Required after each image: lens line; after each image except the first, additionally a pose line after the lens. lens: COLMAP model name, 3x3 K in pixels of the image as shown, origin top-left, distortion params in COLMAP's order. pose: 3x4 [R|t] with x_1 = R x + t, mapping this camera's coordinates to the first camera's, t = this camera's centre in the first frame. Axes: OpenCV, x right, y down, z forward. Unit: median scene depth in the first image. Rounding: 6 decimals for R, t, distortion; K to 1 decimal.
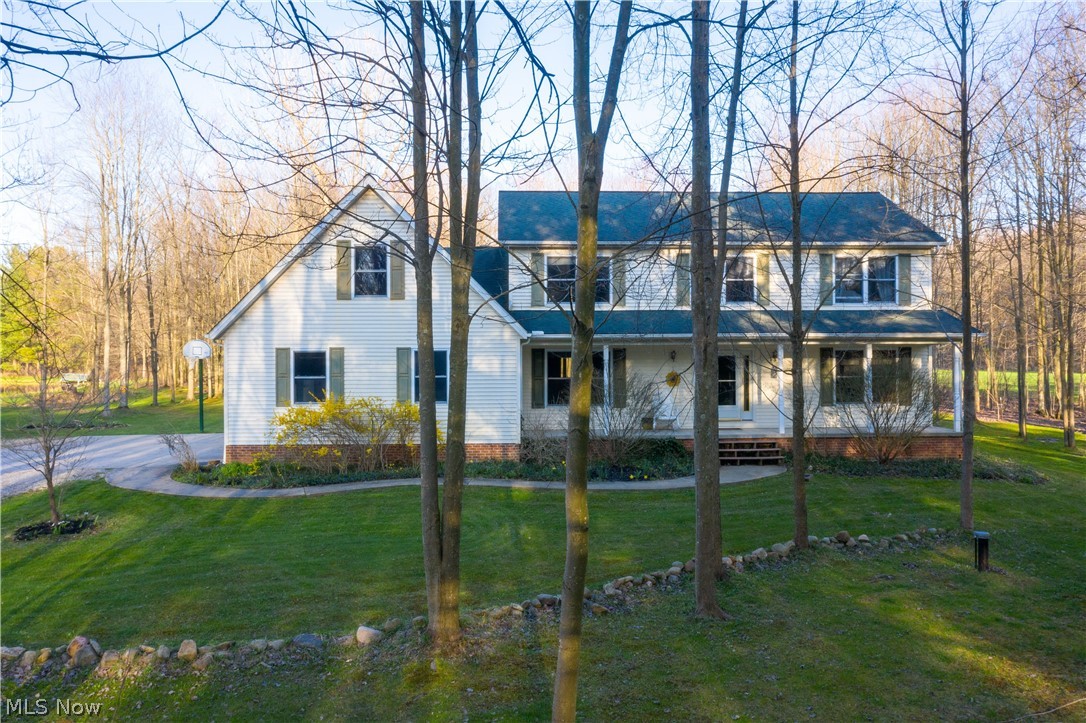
lens RADIAL K [[801.5, 0, 543.0], [0, 801.5, 361.5], [0, 0, 1]] dist [-0.002228, -0.030919]
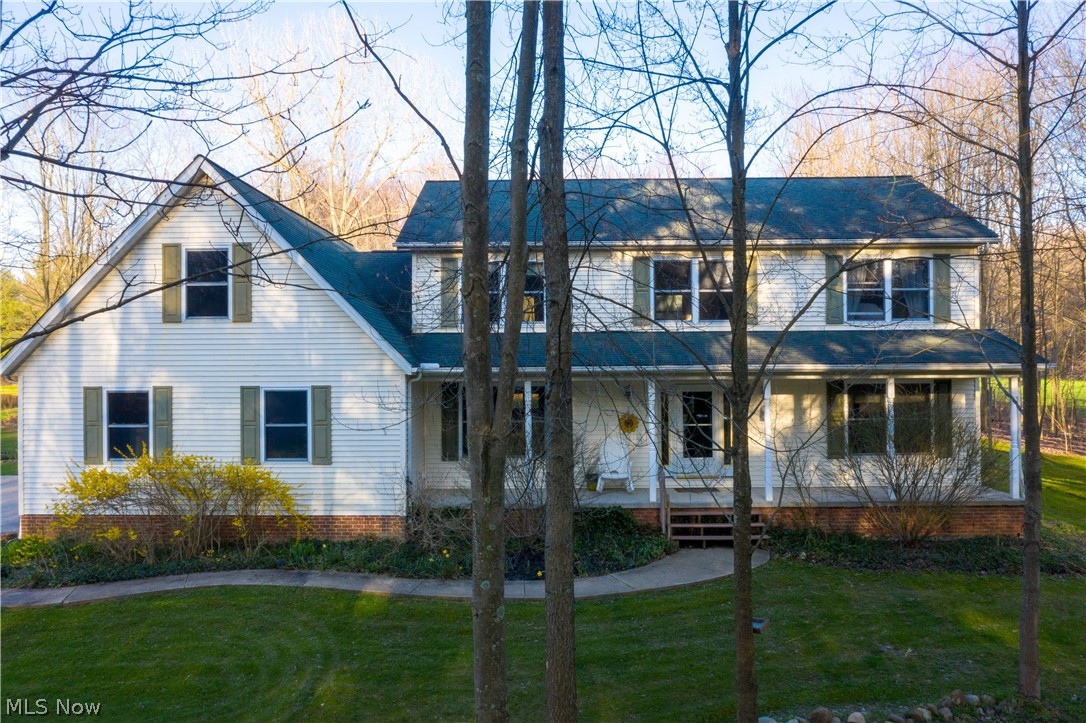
lens RADIAL K [[801.5, 0, 543.0], [0, 801.5, 361.5], [0, 0, 1]] dist [-0.002228, -0.030919]
pose [[0.998372, -0.001887, -0.057004, 0.140677], [0.001613, 0.999987, -0.004861, -0.036135], [0.057013, 0.004761, 0.998362, 0.268749]]
